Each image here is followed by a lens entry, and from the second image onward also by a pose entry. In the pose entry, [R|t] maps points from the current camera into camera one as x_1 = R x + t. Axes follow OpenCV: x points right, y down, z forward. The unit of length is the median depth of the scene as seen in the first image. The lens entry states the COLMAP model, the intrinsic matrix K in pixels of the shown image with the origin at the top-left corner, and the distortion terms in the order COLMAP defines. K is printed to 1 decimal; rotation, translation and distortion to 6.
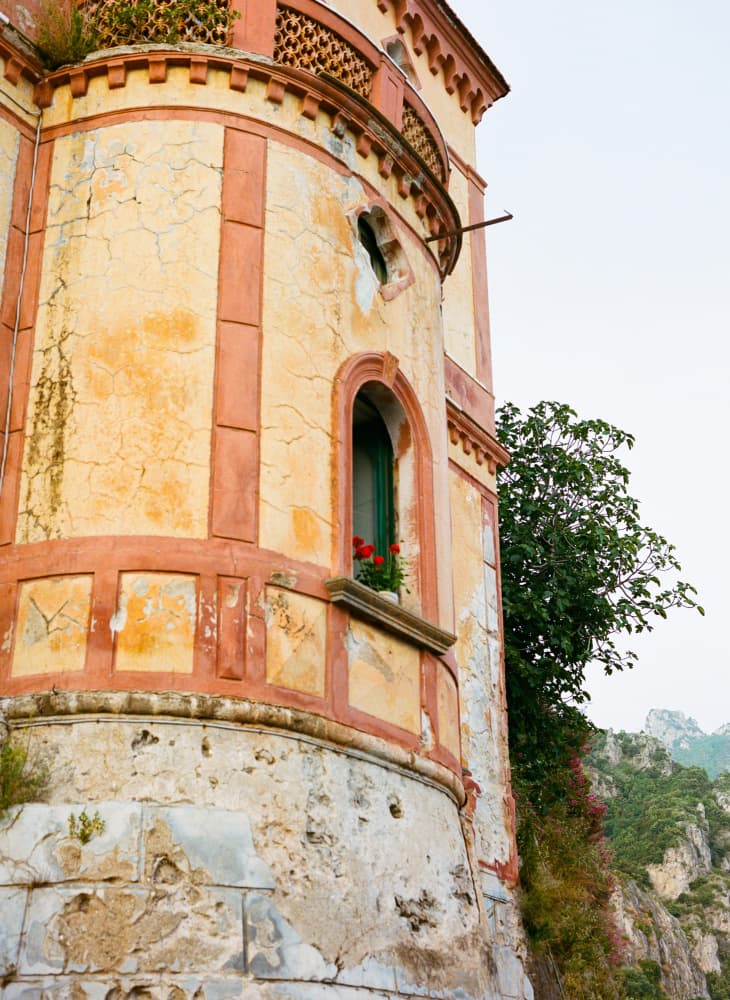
lens RADIAL K [[1406.9, 0, 365.0], [0, 1406.9, 500.0], [0, 0, 1]] dist [-0.012284, 0.082421]
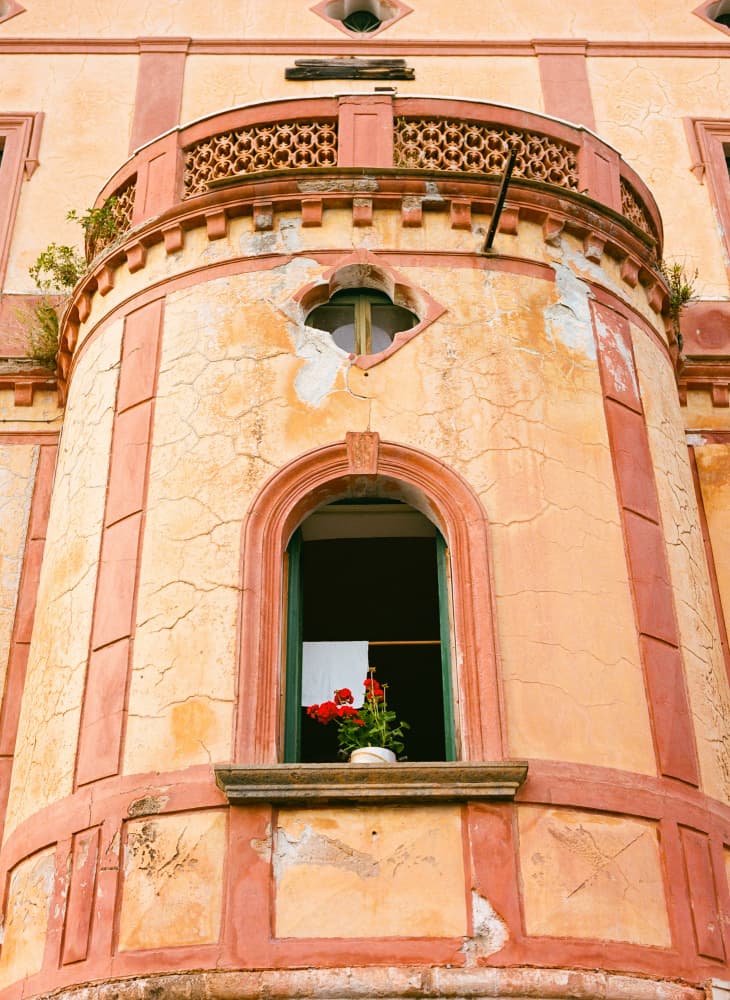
lens RADIAL K [[1525.0, 0, 365.0], [0, 1525.0, 500.0], [0, 0, 1]] dist [-0.038369, -0.030629]
pose [[0.534115, -0.497759, -0.683342, 0.615104], [0.357209, 0.865473, -0.351225, 0.232897], [0.766239, -0.056501, 0.640066, 0.557760]]
